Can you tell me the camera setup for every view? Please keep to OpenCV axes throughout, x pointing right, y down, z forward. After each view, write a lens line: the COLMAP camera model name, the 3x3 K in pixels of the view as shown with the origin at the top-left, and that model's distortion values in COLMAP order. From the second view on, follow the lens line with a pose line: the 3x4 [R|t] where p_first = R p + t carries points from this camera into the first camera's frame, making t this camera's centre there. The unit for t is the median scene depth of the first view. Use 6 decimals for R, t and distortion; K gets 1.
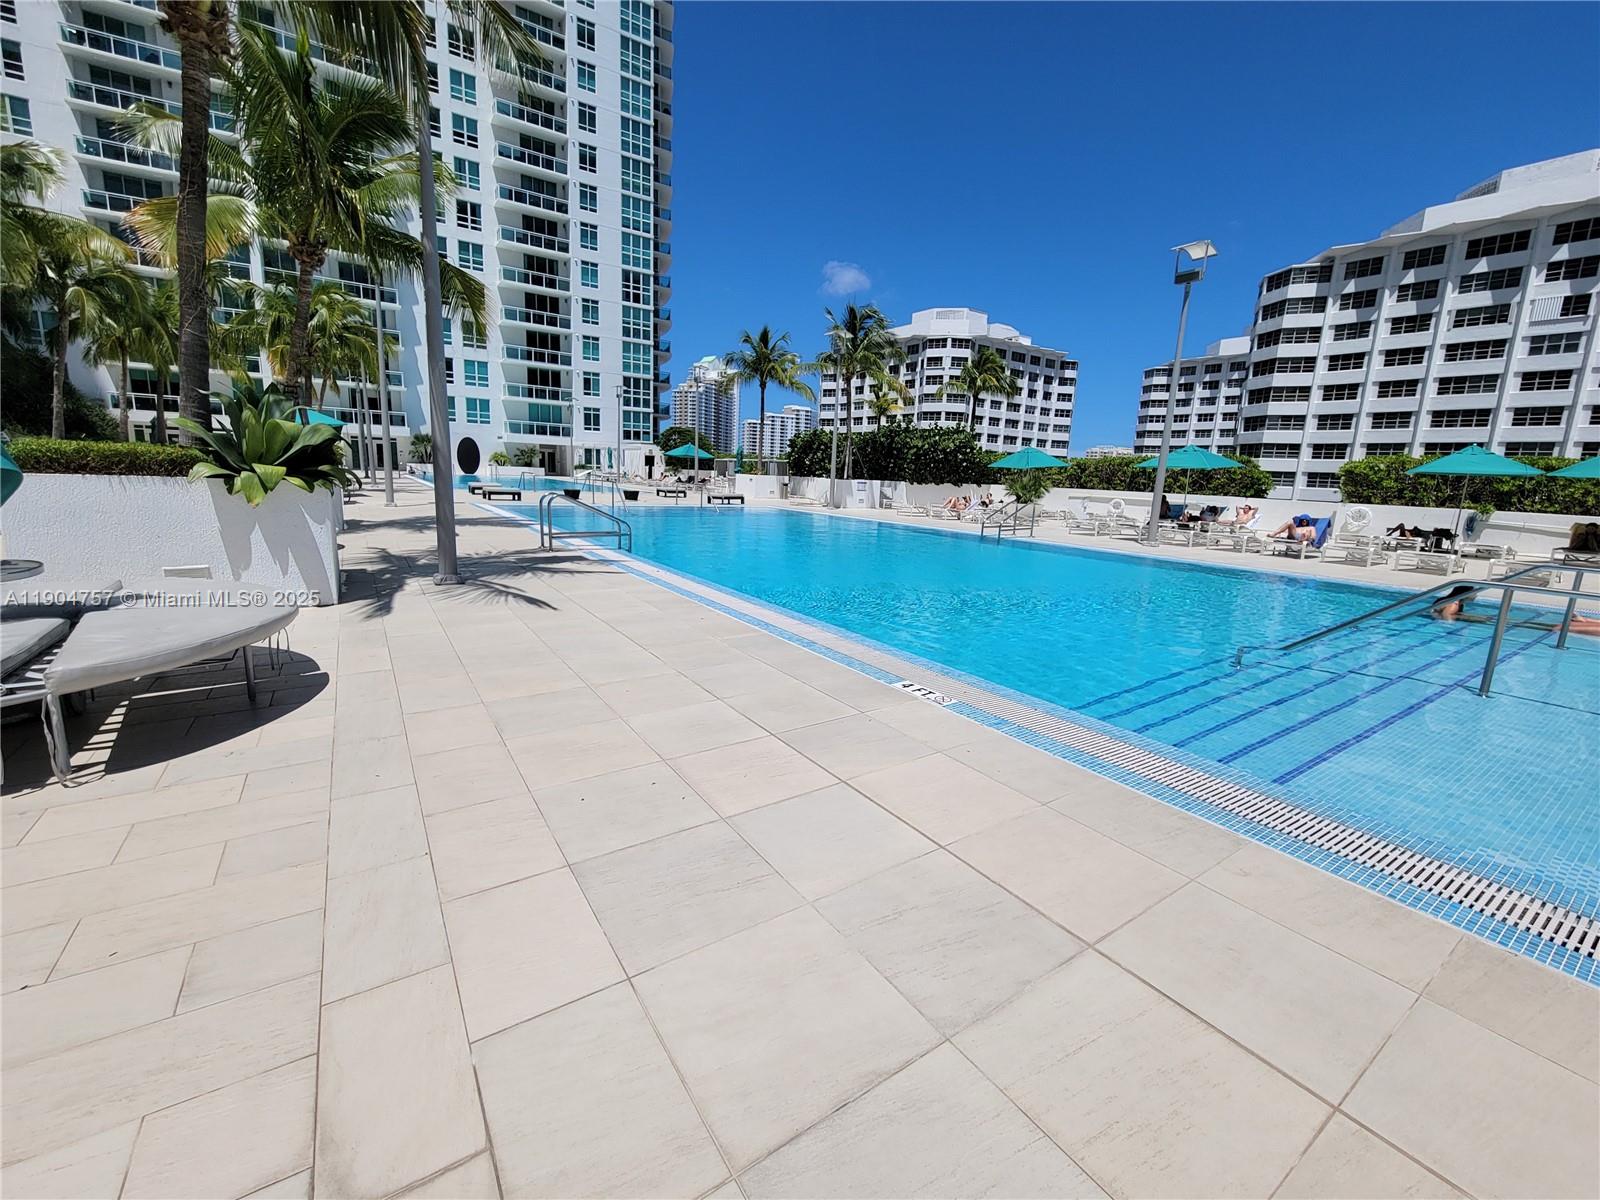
lens RADIAL K [[656.7, 0, 800.0], [0, 656.7, 600.0], [0, 0, 1]] dist [-0.000441, -0.000057]
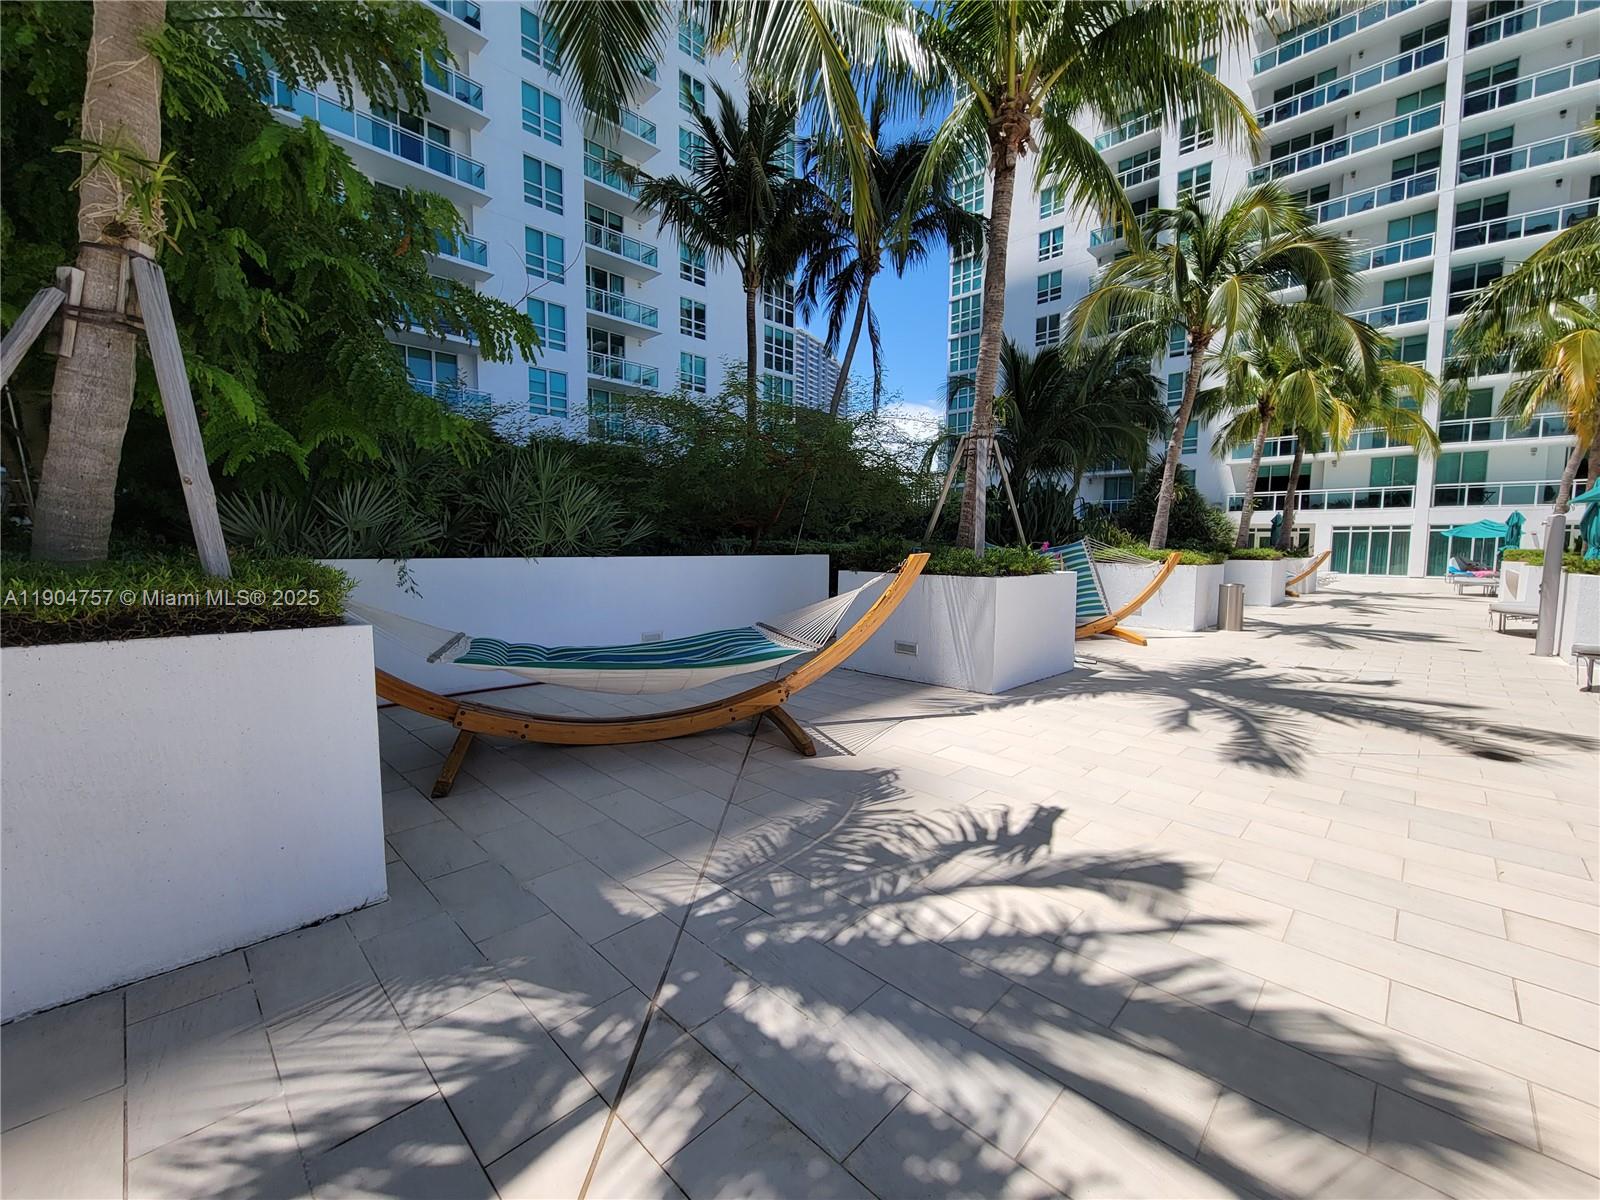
lens RADIAL K [[656.7, 0, 800.0], [0, 656.7, 600.0], [0, 0, 1]] dist [-0.000441, -0.000057]
pose [[0.200681, 0.013826, -0.979559, -0.359207], [-0.179260, 0.983537, -0.022843, -0.071941], [0.963116, 0.180180, 0.199856, 0.344420]]
